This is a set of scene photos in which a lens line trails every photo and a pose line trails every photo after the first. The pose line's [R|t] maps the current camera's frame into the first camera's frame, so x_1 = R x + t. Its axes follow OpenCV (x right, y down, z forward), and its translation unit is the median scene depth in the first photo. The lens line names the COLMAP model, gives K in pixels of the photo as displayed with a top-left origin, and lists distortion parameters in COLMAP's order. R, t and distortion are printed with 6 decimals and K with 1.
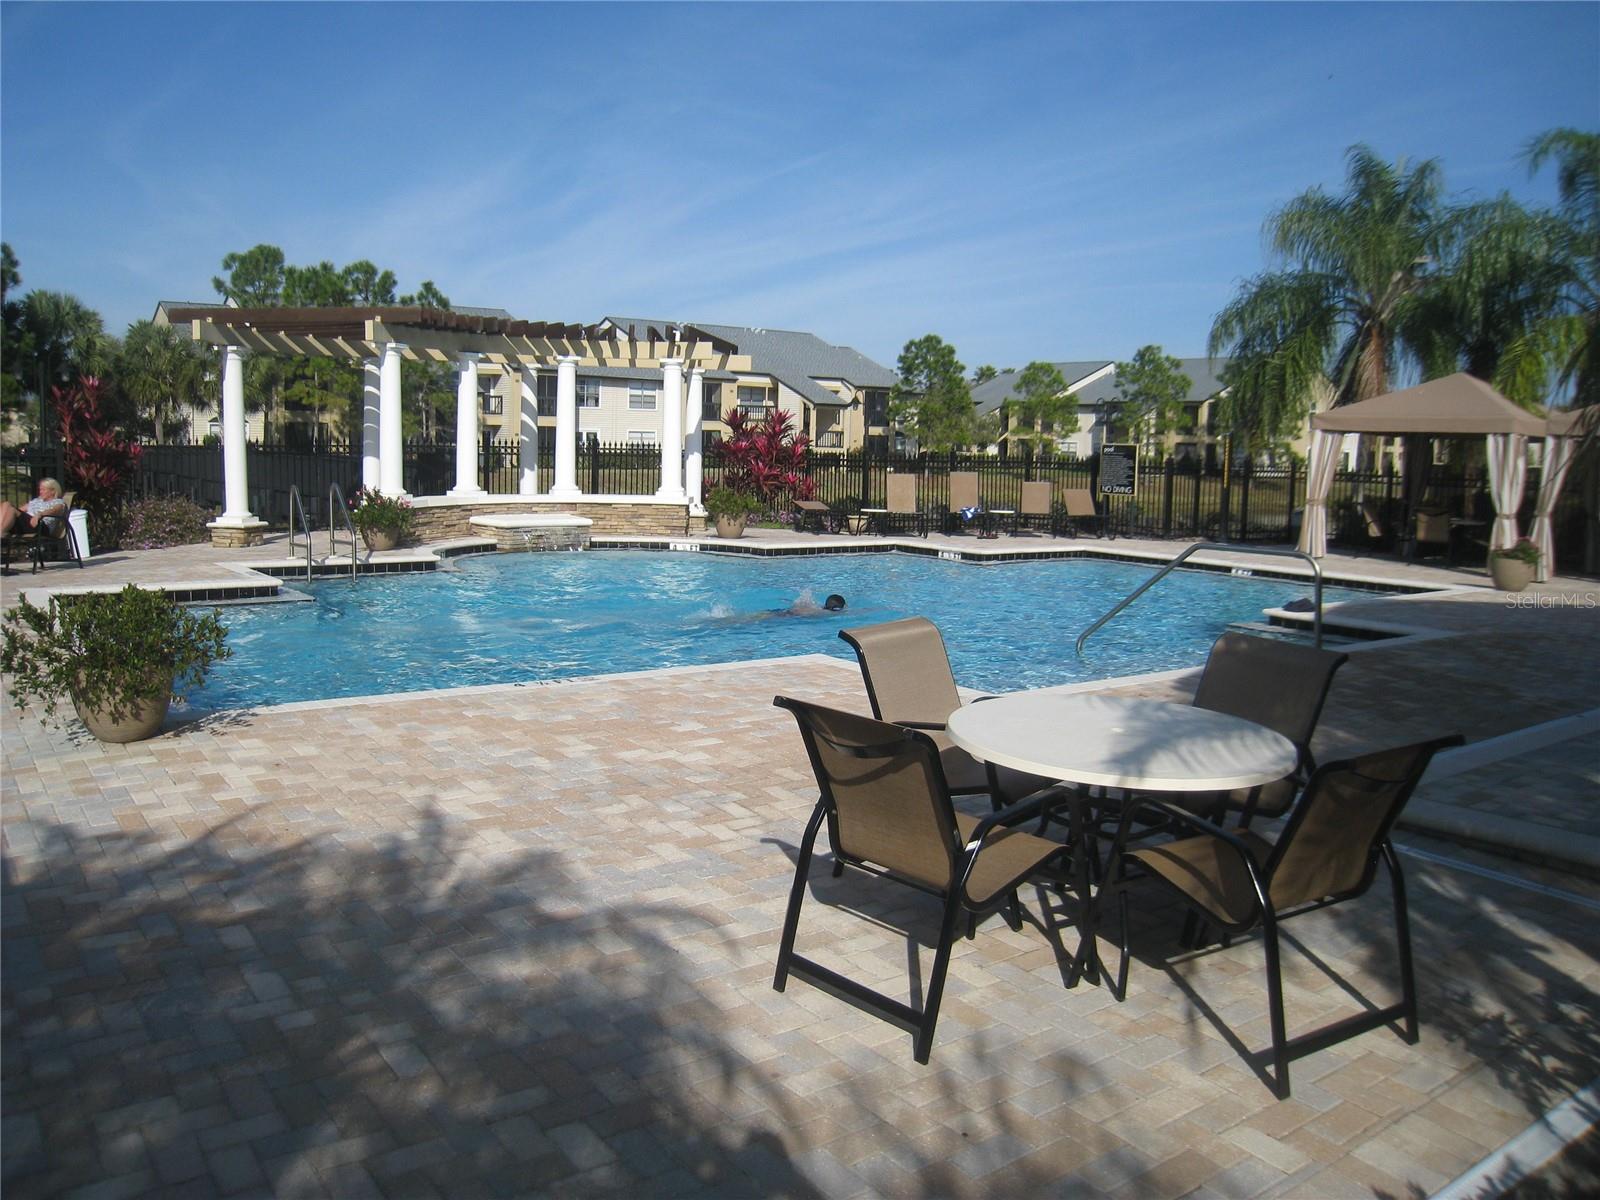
lens RADIAL K [[1286.3, 0, 800.0], [0, 1286.3, 600.0], [0, 0, 1]] dist [-0.164060, 0.102174]
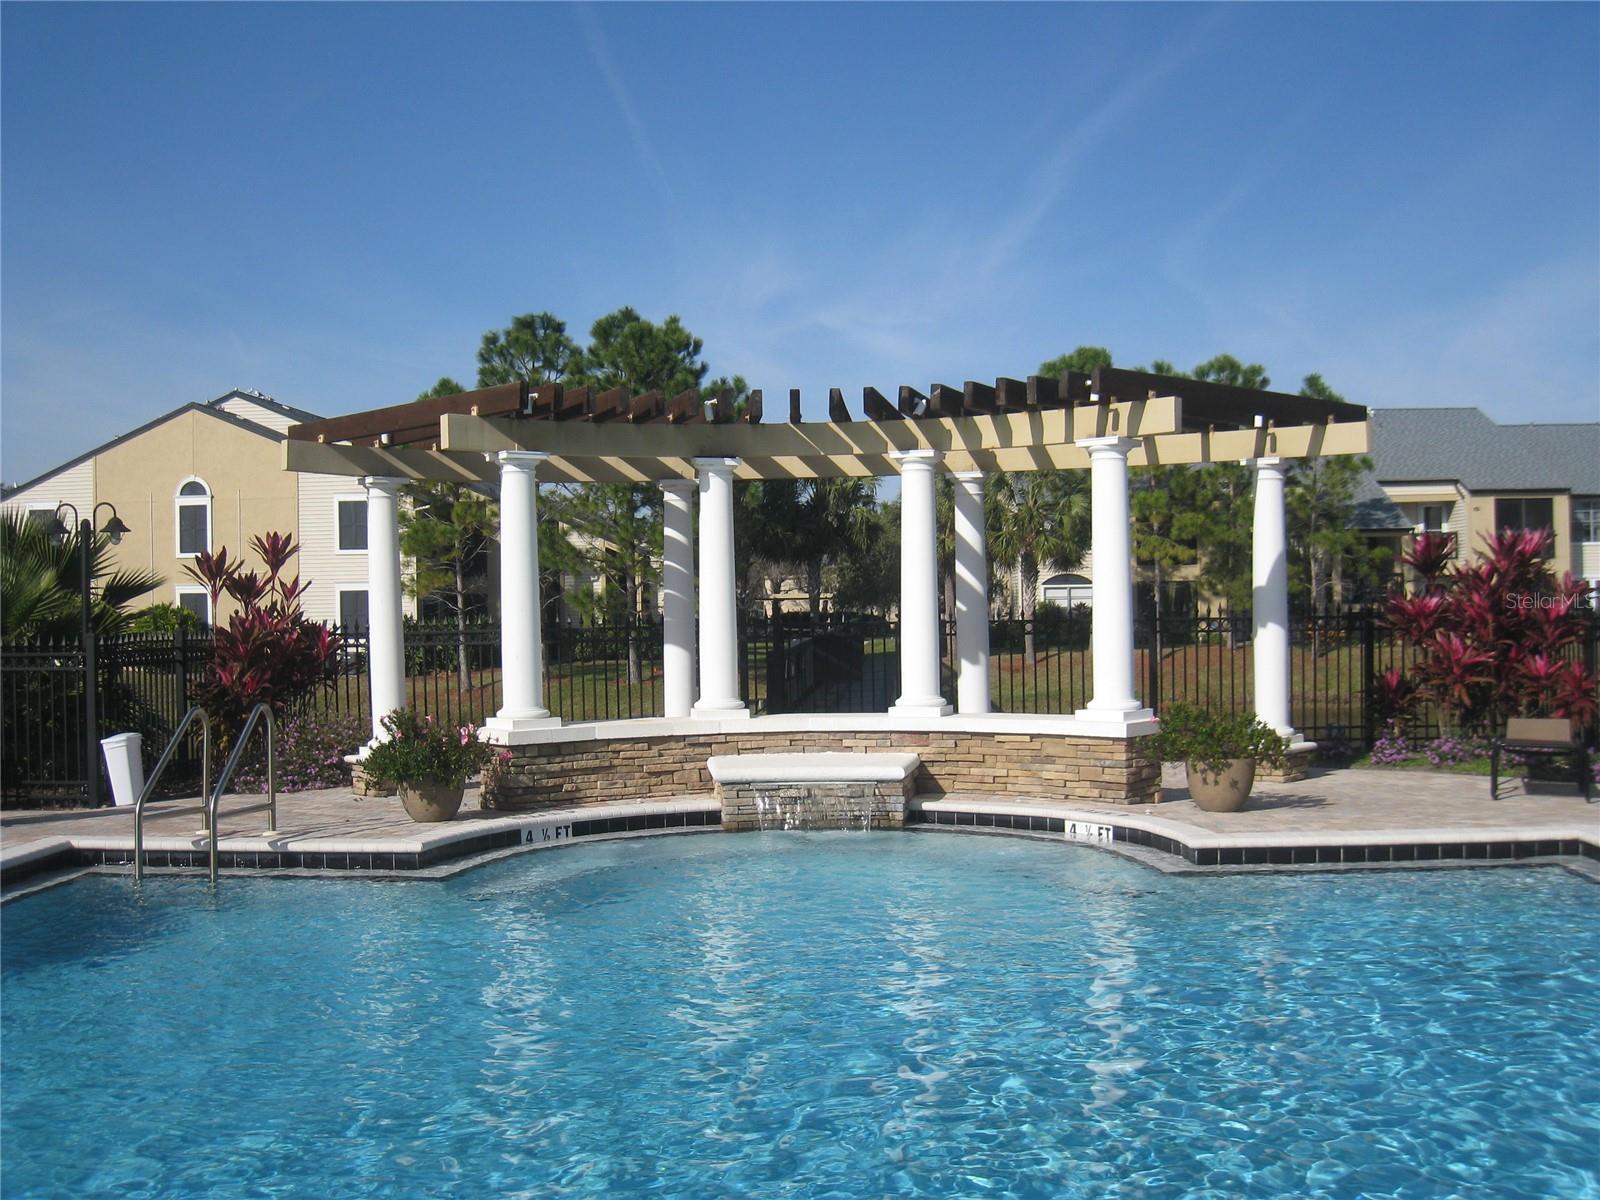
lens RADIAL K [[1661.4, 0, 800.0], [0, 1661.4, 600.0], [0, 0, 1]] dist [-0.104952, -0.004358]
pose [[0.767364, -0.037179, -0.640132, 0.214636], [-0.043469, 0.993005, -0.109783, -0.052568], [0.639736, 0.112069, 0.760380, 0.449595]]
